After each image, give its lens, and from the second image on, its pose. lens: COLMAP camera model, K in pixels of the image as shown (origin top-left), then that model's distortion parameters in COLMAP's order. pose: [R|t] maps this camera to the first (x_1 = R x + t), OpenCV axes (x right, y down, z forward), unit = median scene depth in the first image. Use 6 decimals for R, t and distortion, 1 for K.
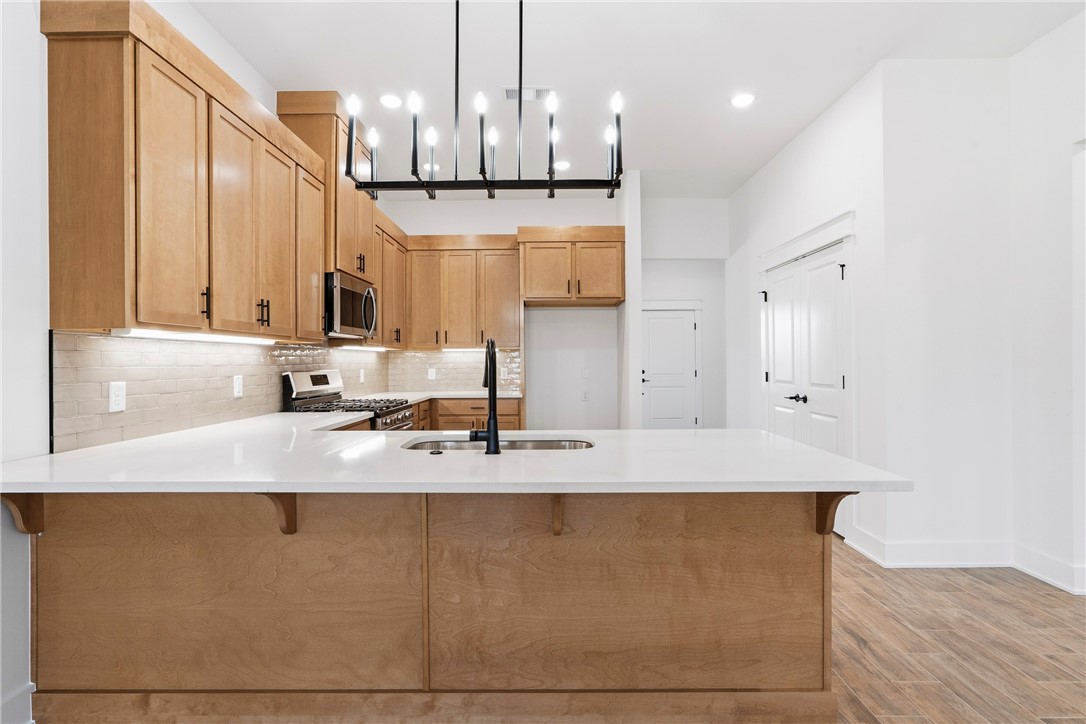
lens RADIAL K [[501.5, 0, 543.0], [0, 501.5, 362.0], [0, 0, 1]] dist [-0.003943, 0.000106]
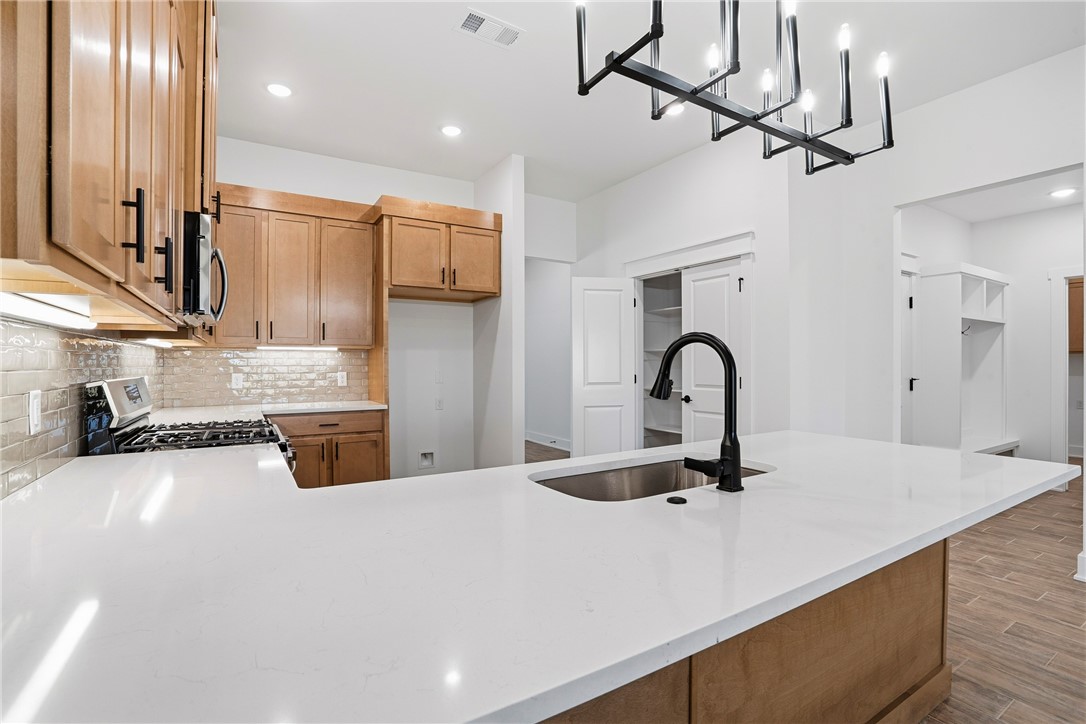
lens RADIAL K [[503.8, 0, 541.1], [0, 503.8, 363.6], [0, 0, 1]] dist [-0.064022, 0.026523]
pose [[0.848678, 0.002217, 0.528905, -0.255290], [-0.000247, 0.999993, -0.003794, 0.001486], [-0.528910, 0.003089, 0.848672, 0.195176]]
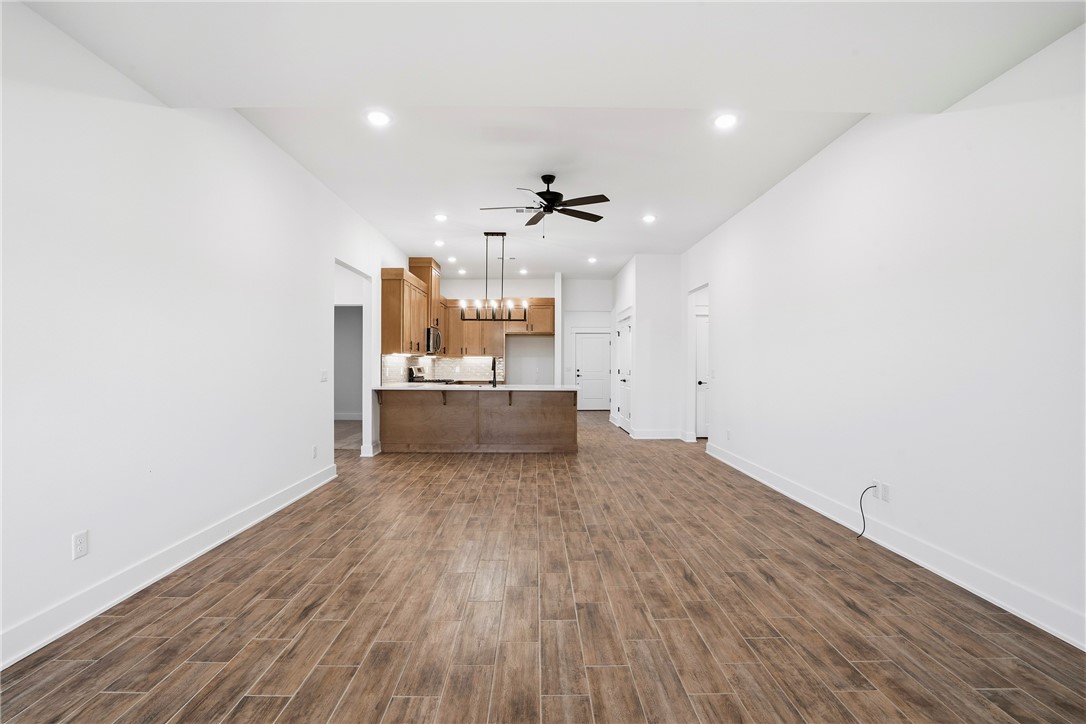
lens RADIAL K [[508.5, 0, 528.9], [0, 508.5, 351.2], [0, 0, 1]] dist [-0.012189, 0.000450]
pose [[0.999967, 0.006316, -0.005119, 0.068349], [-0.006444, 0.999658, -0.025339, 0.000949], [0.004958, 0.025371, 0.999666, -1.076872]]
